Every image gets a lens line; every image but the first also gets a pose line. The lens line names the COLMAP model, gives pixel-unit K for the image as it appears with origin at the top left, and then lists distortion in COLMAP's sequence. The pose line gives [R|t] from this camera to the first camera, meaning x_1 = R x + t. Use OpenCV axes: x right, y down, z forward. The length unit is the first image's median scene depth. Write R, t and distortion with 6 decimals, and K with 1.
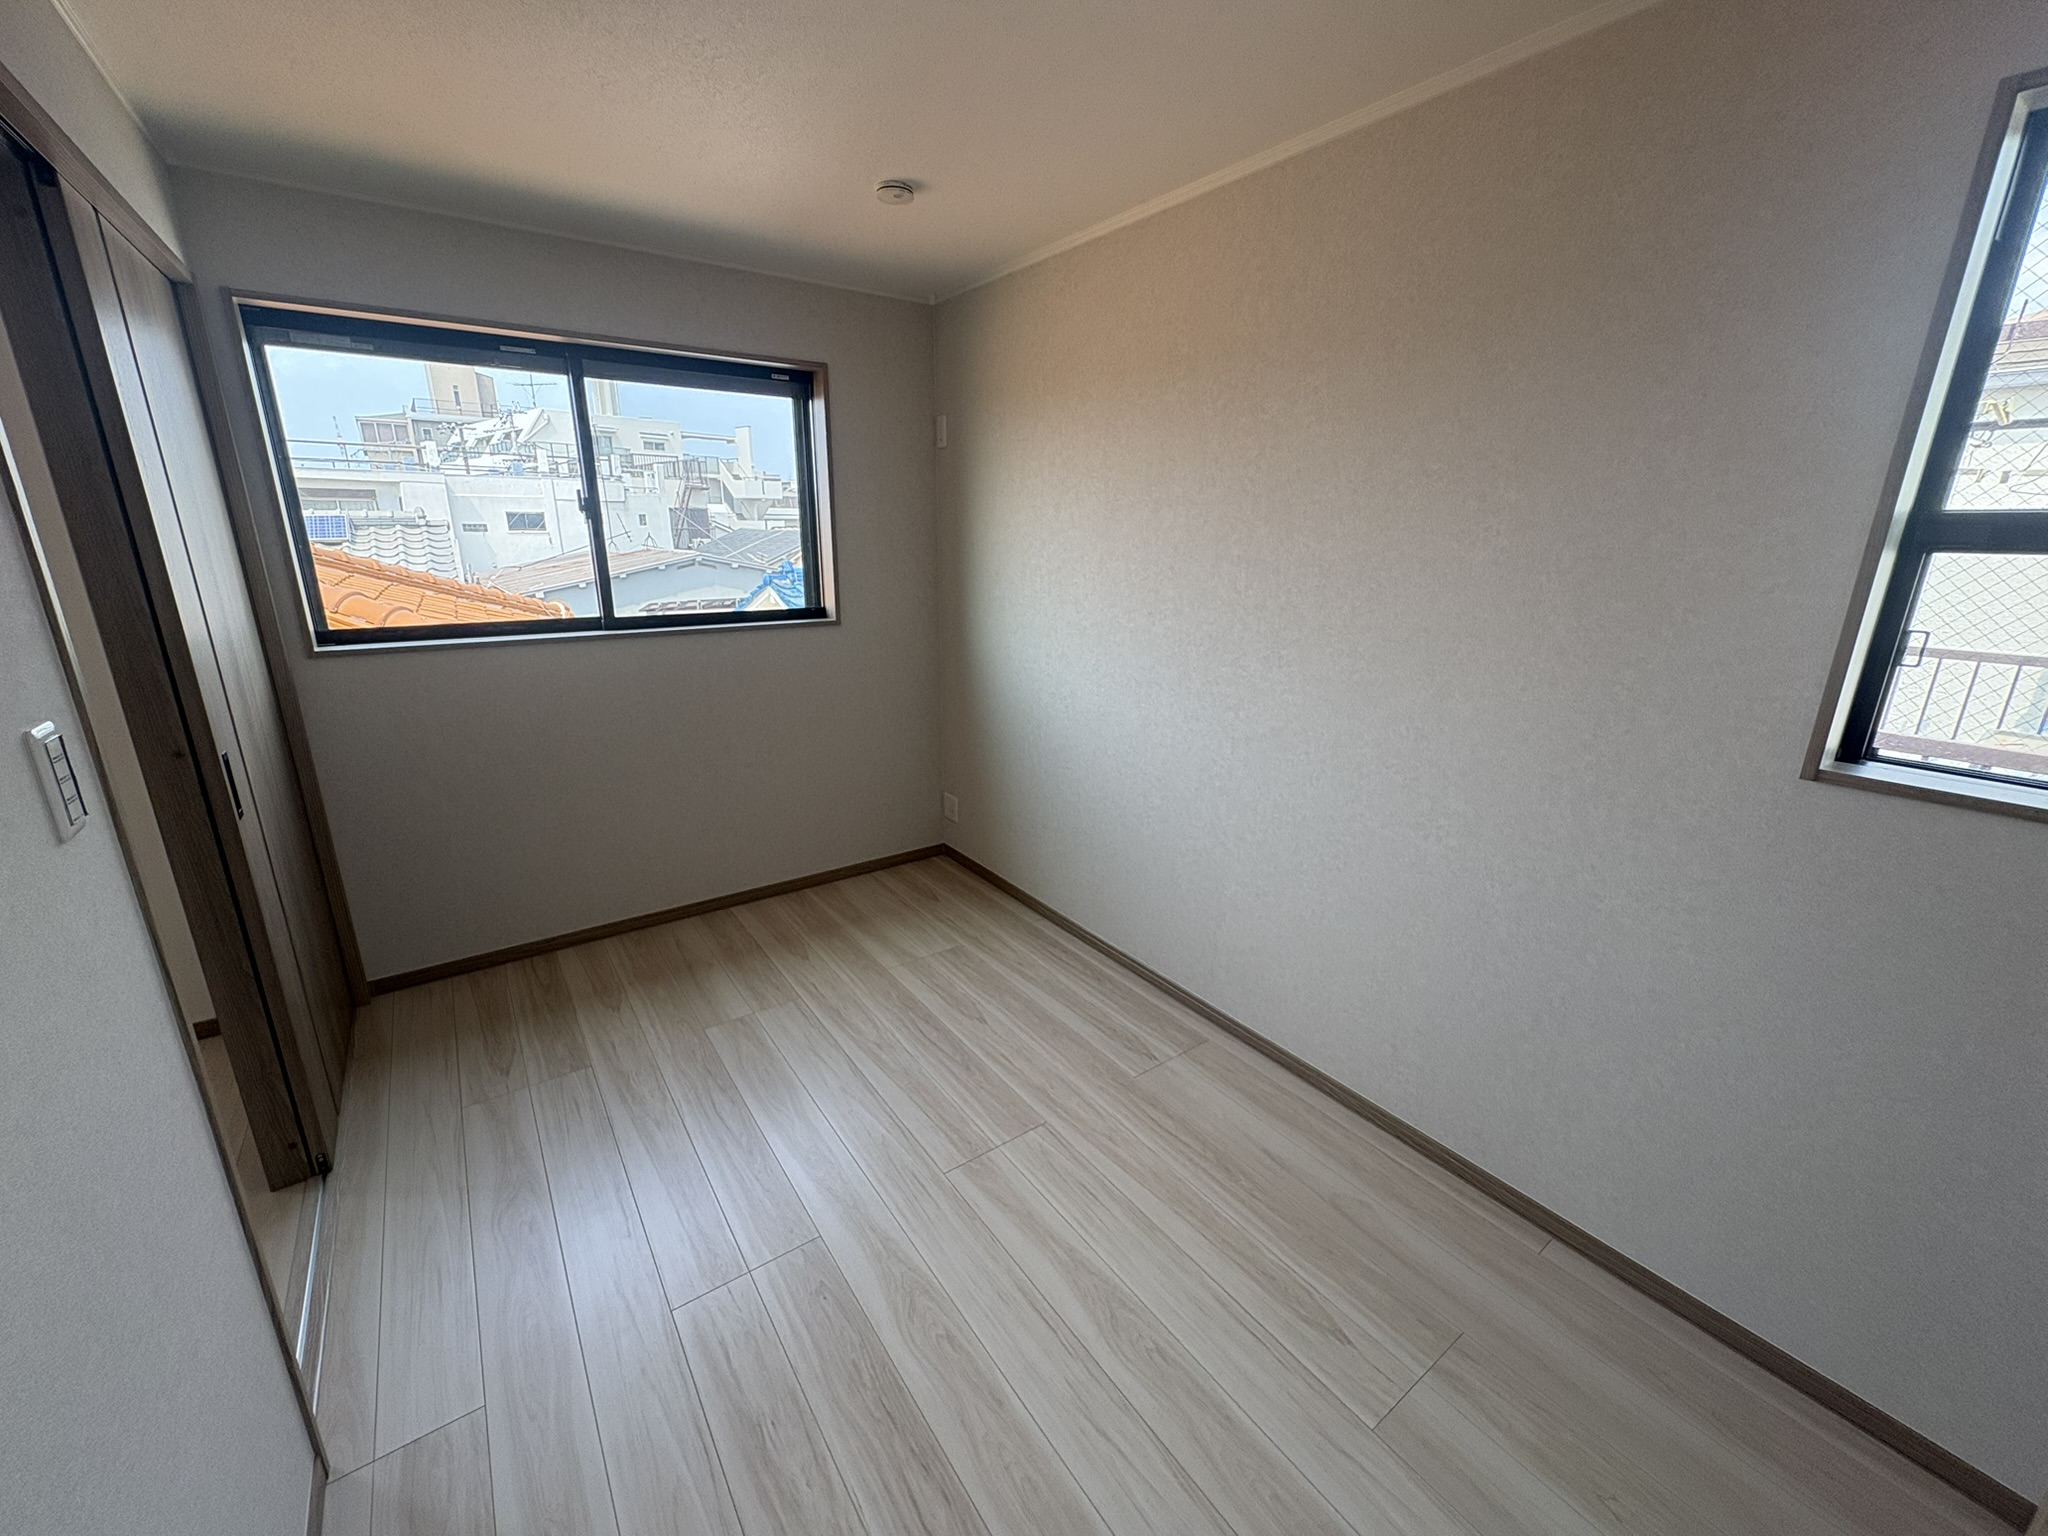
lens RADIAL K [[819.4, 0, 1028.0], [0, 819.4, 765.8], [0, 0, 1]] dist [0.004249, 0.000218]
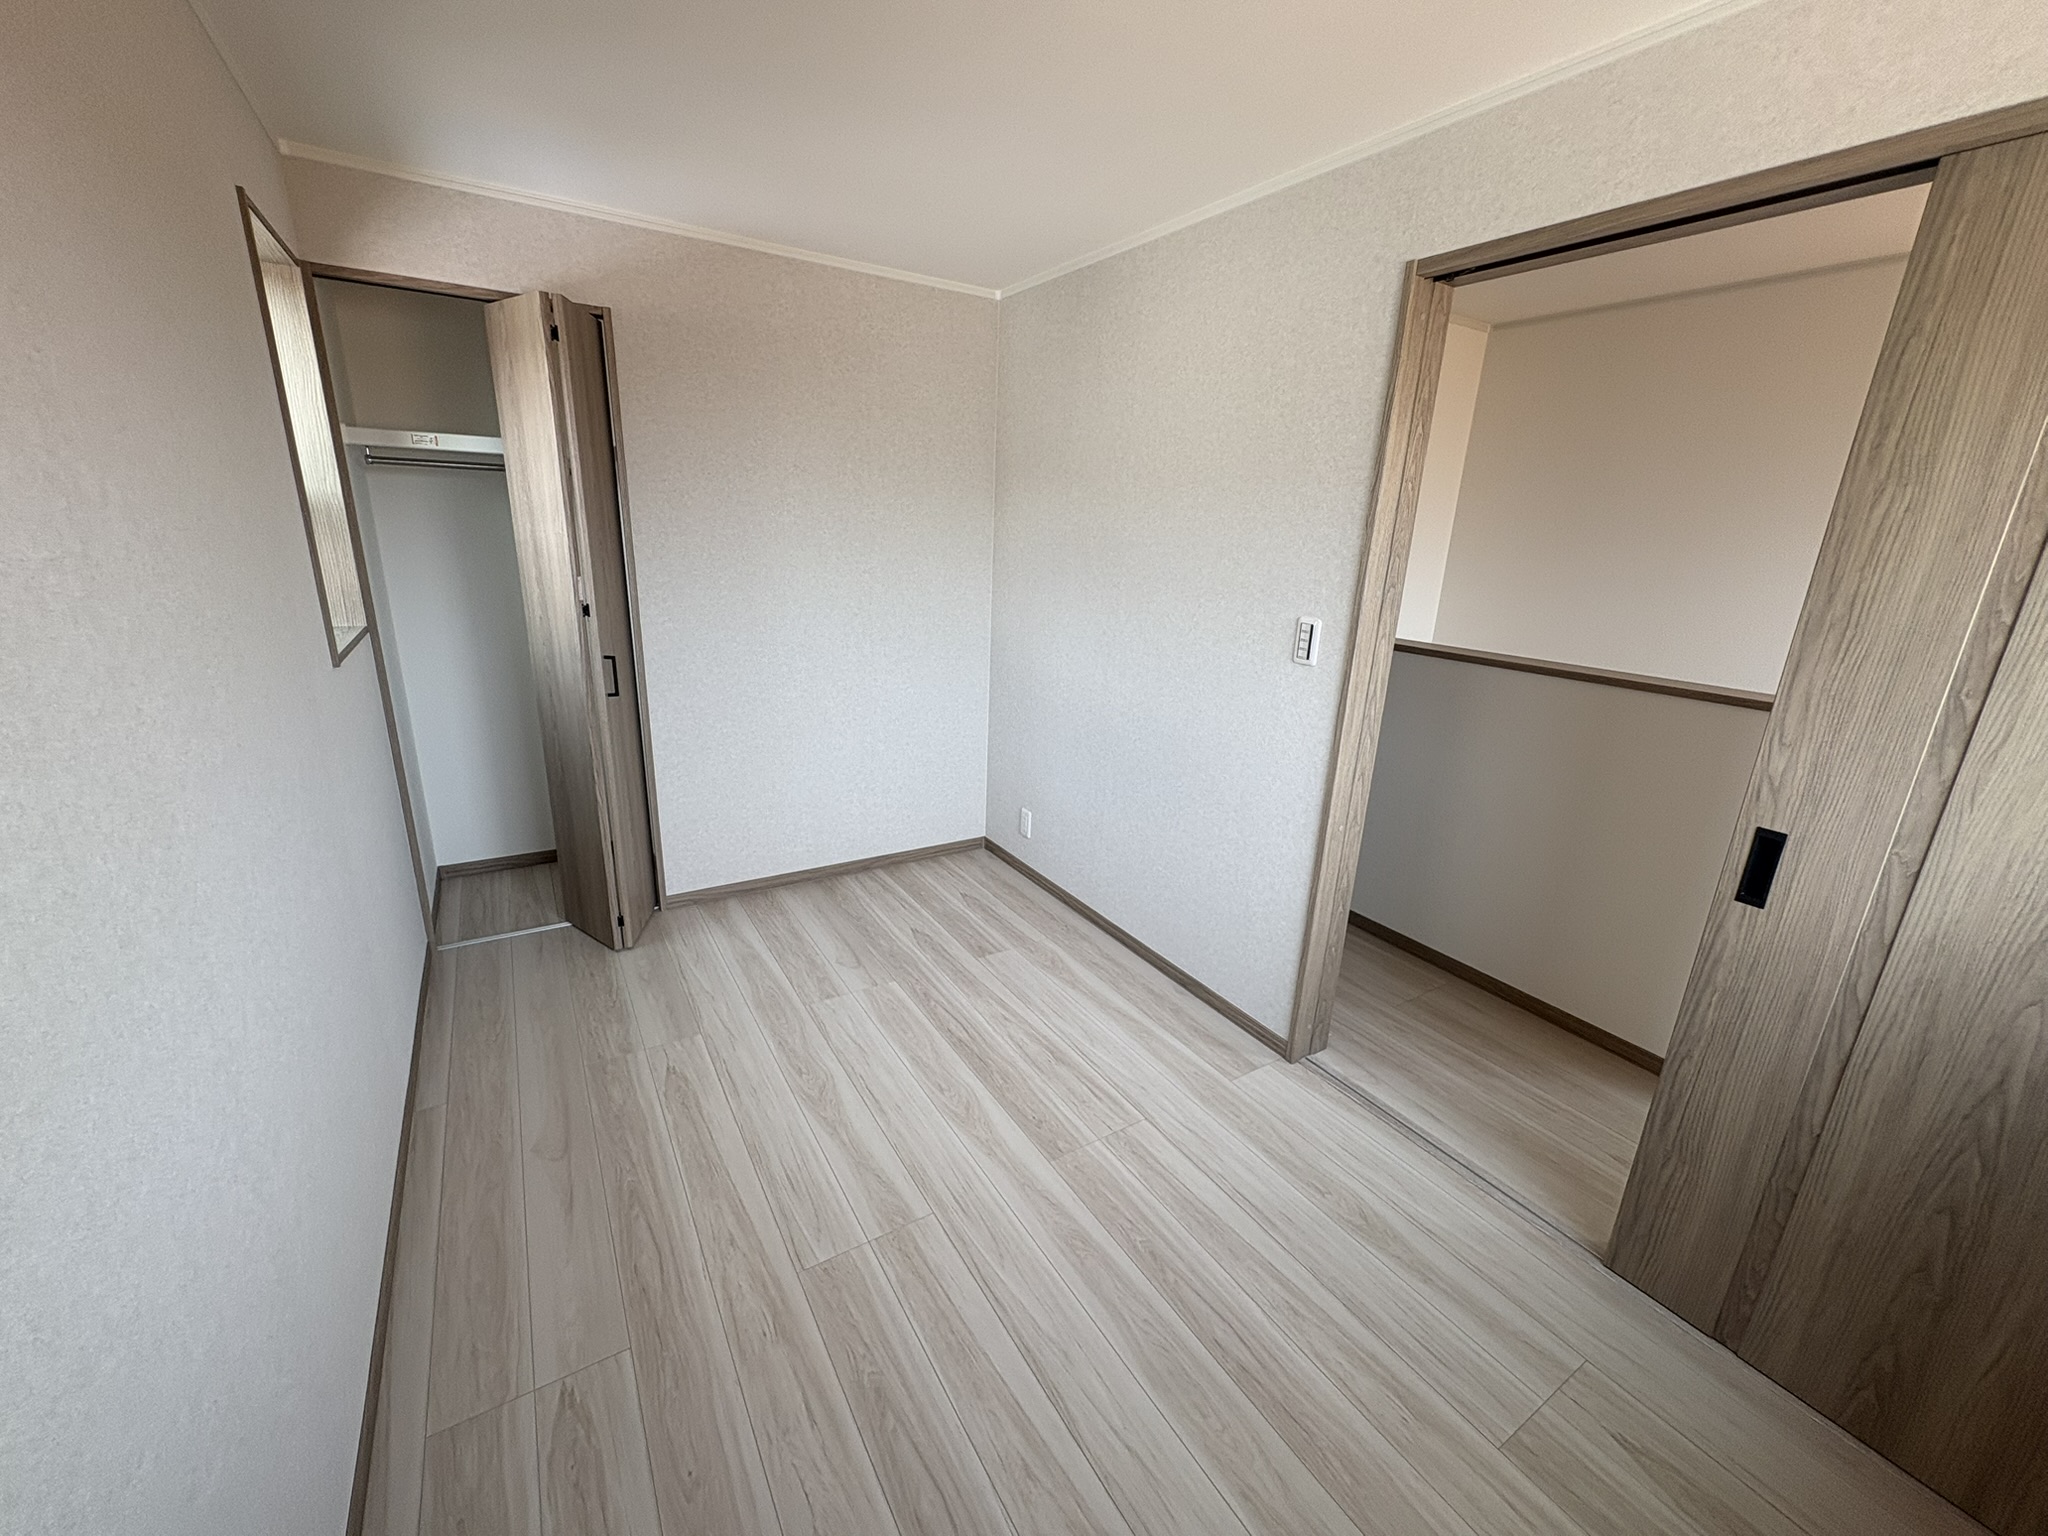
lens RADIAL K [[829.3, 0, 1019.1], [0, 829.3, 774.9], [0, 0, 1]] dist [0.014245, -0.000089]
pose [[-0.996331, -0.065594, 0.054970, -0.233912], [-0.024792, 0.835978, 0.548203, -0.473582], [-0.081912, 0.544829, -0.834537, 1.617800]]
